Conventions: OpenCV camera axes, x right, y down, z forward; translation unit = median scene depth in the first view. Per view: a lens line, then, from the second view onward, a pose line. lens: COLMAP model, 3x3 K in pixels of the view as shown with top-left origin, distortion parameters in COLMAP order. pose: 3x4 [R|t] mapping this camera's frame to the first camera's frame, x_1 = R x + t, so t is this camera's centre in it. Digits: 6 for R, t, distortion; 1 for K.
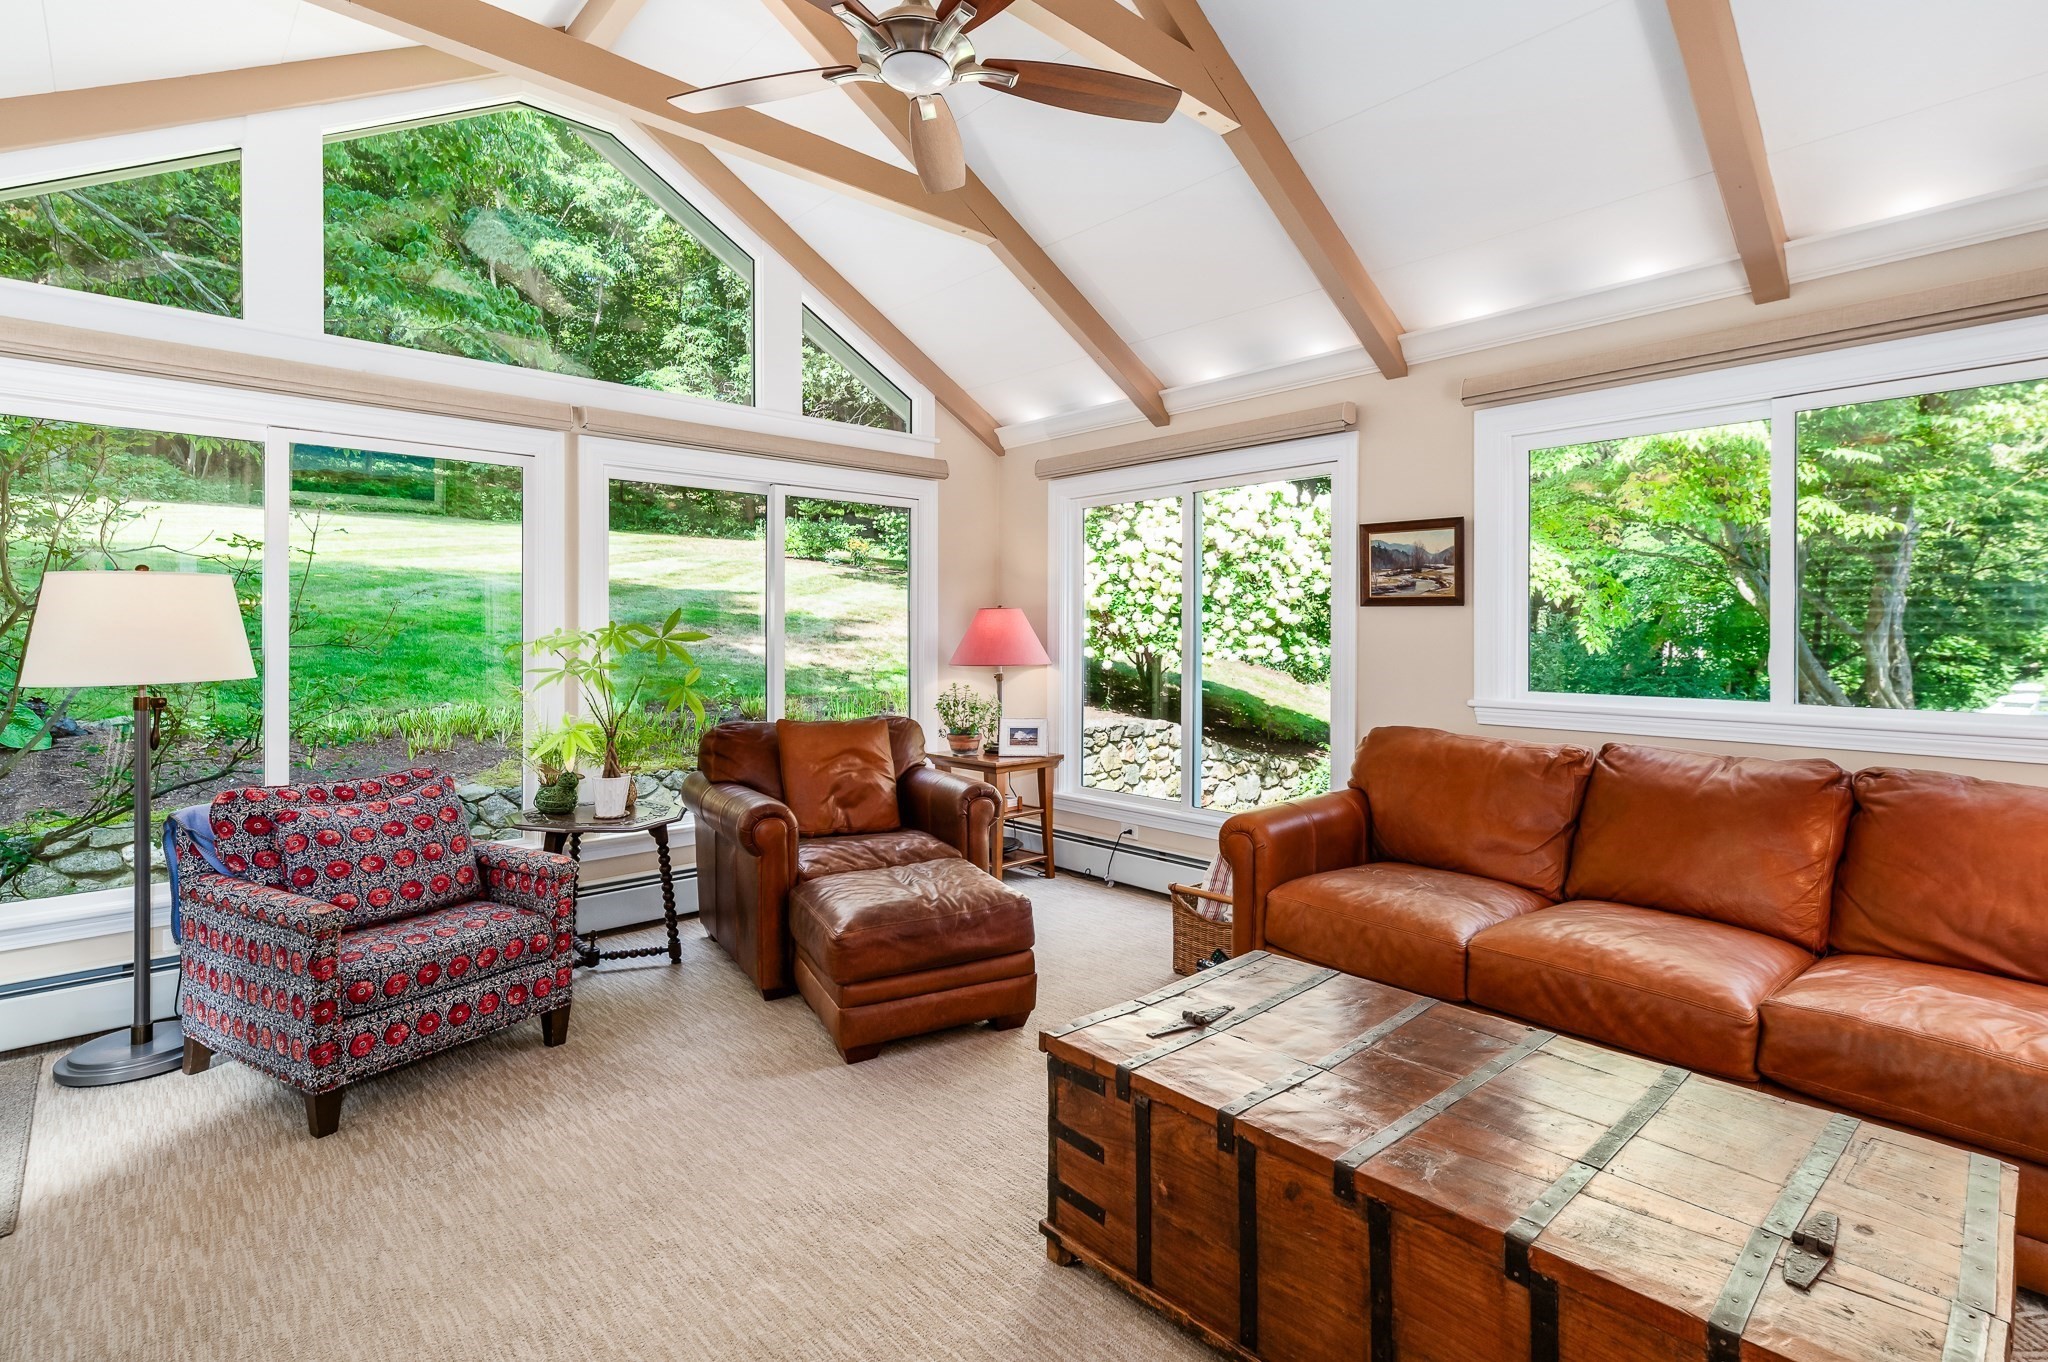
lens RADIAL K [[923.7, 0, 1016.7], [0, 923.7, 632.2], [0, 0, 1]] dist [0.001450, 0.001806]
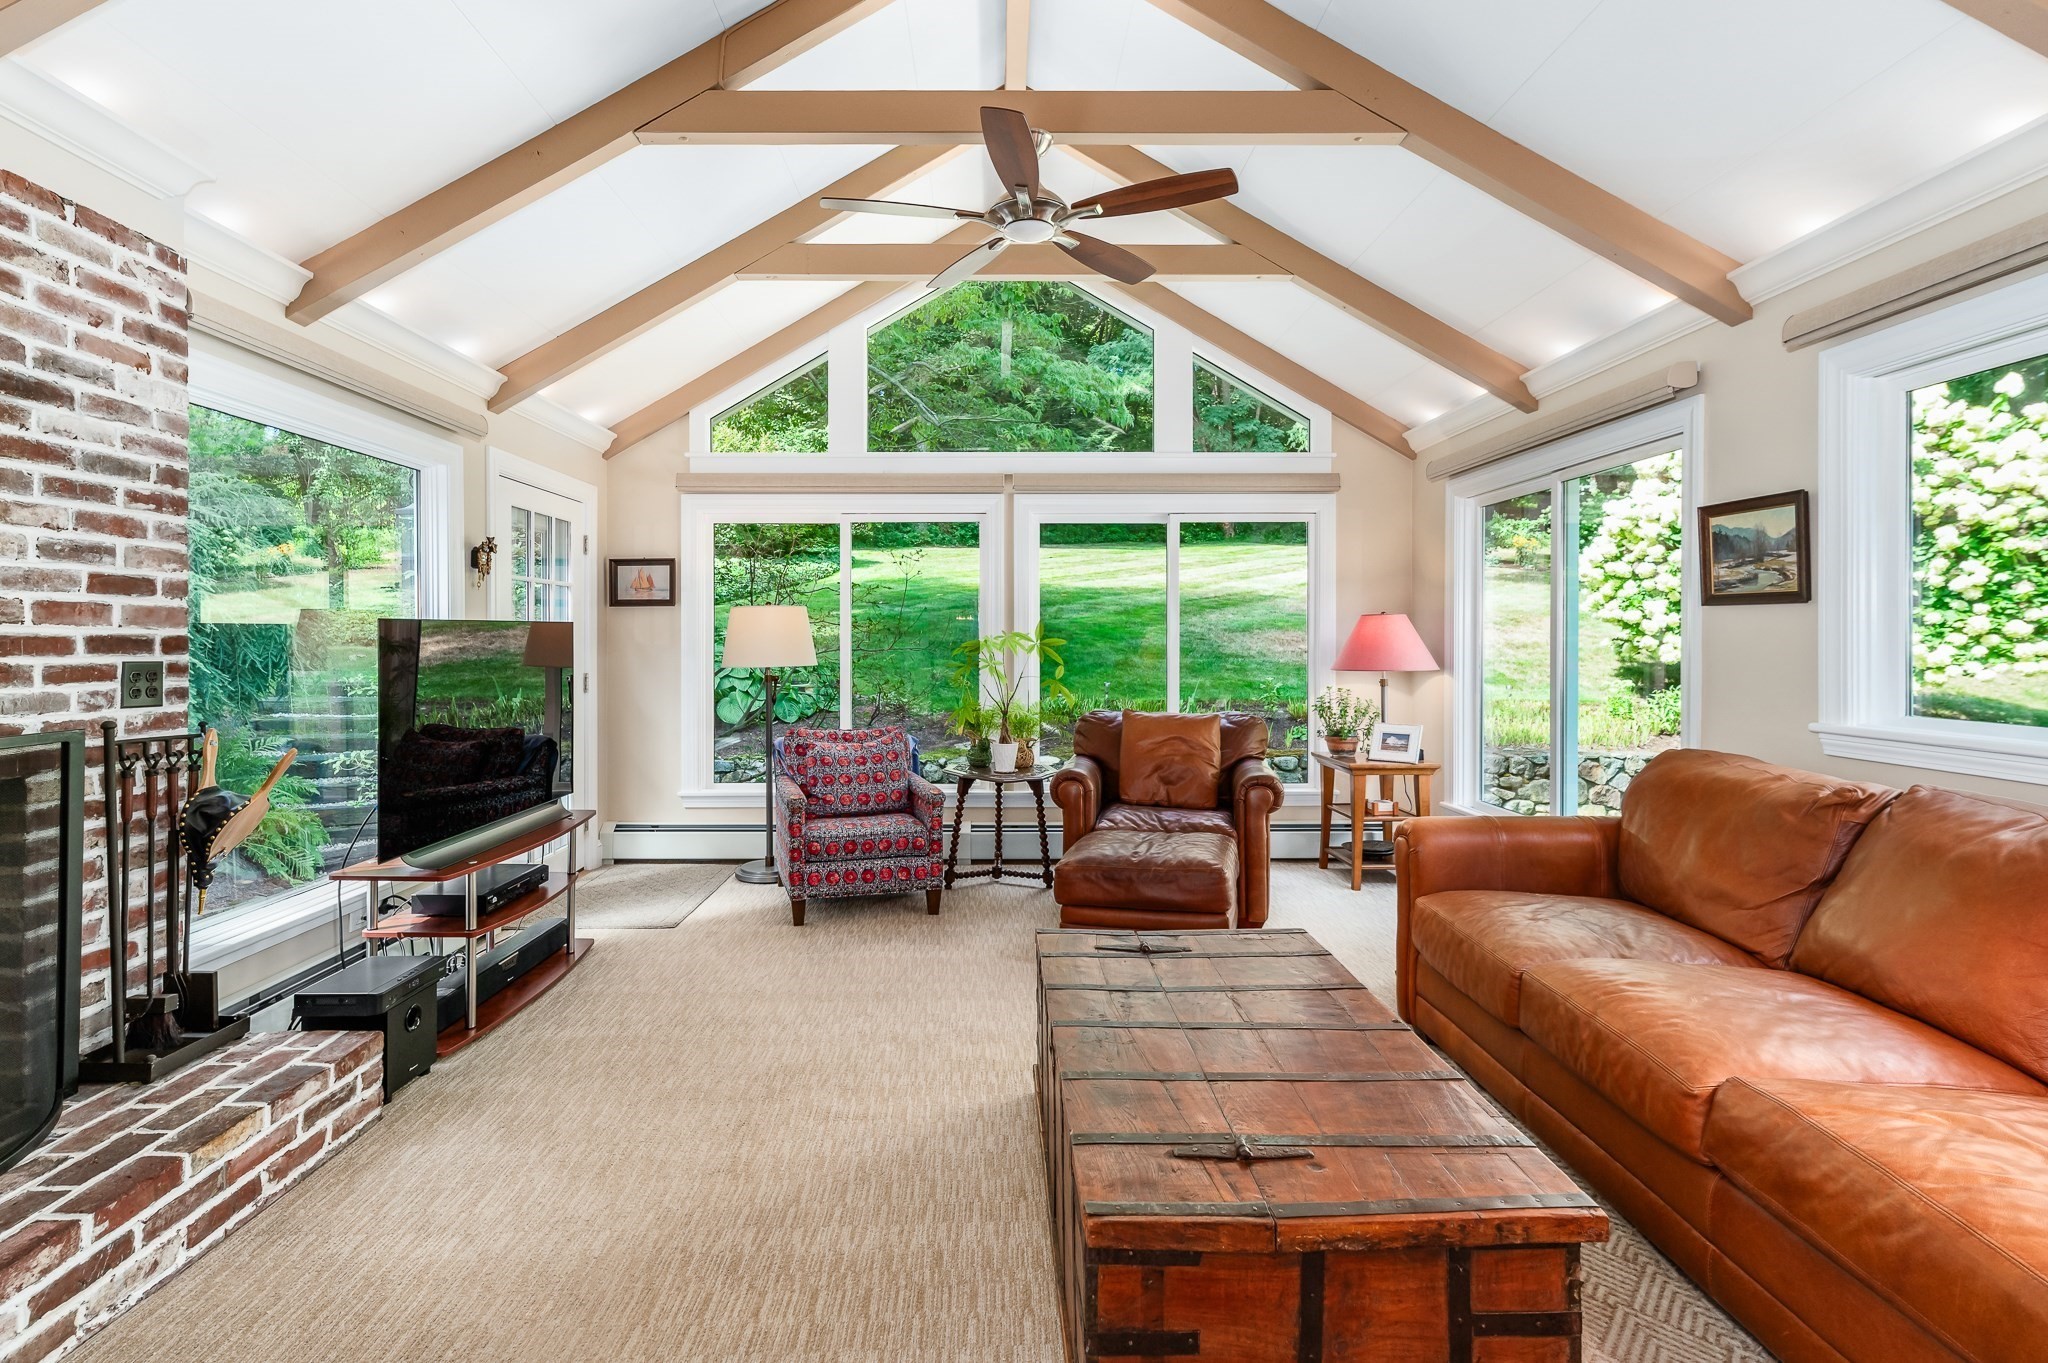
lens RADIAL K [[923.7, 0, 1016.7], [0, 923.7, 632.7], [0, 0, 1]] dist [0.001450, 0.001806]
pose [[0.752178, -0.006415, -0.658928, 0.459124], [0.001537, 0.999967, -0.007981, 0.001980], [0.658958, 0.004991, 0.752164, -0.028492]]
